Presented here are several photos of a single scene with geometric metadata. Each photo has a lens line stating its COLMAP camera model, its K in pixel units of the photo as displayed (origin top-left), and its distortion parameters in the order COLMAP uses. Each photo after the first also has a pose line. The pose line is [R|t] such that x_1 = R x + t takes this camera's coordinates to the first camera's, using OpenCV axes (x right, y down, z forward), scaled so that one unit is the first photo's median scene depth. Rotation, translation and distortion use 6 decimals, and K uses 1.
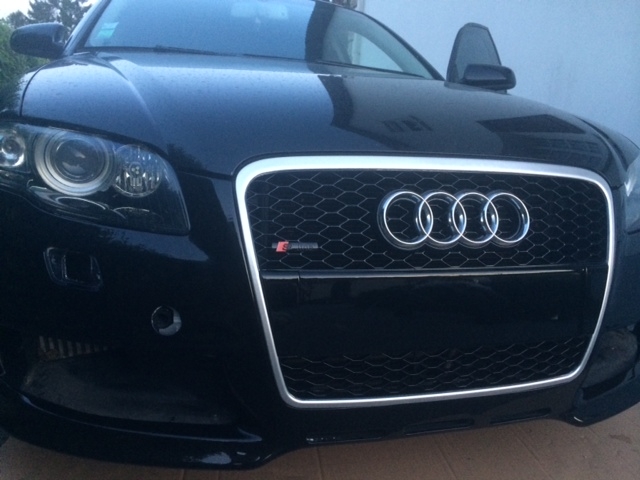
lens RADIAL K [[541.9, 0, 320.0], [0, 541.9, 240.0], [0, 0, 1]] dist [0.069600, -0.103431]
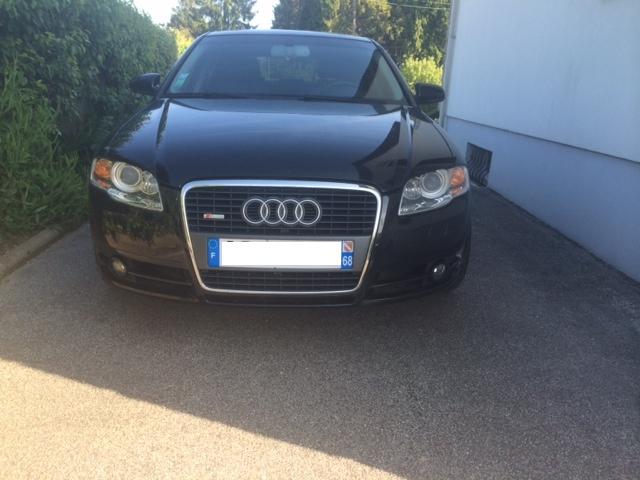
lens RADIAL K [[541.9, 0, 320.0], [0, 541.9, 240.0], [0, 0, 1]] dist [0.069600, -0.103431]
pose [[0.962424, 0.056772, -0.265549, 0.941842], [-0.040387, 0.996951, 0.066765, -0.075538], [0.268529, -0.053531, 0.961783, -0.945241]]
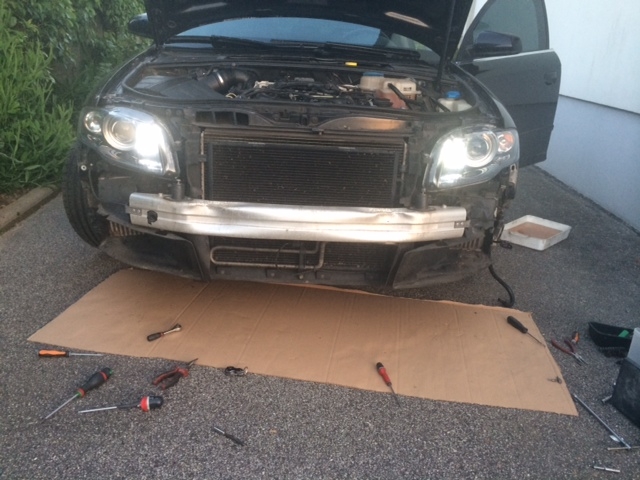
lens RADIAL K [[541.9, 0, 320.0], [0, 541.9, 240.0], [0, 0, 1]] dist [0.069600, -0.103431]
pose [[0.960220, 0.099740, -0.260824, 0.753534], [-0.063304, 0.987469, 0.144559, -0.105168], [0.271974, -0.122297, 0.954502, -0.664550]]
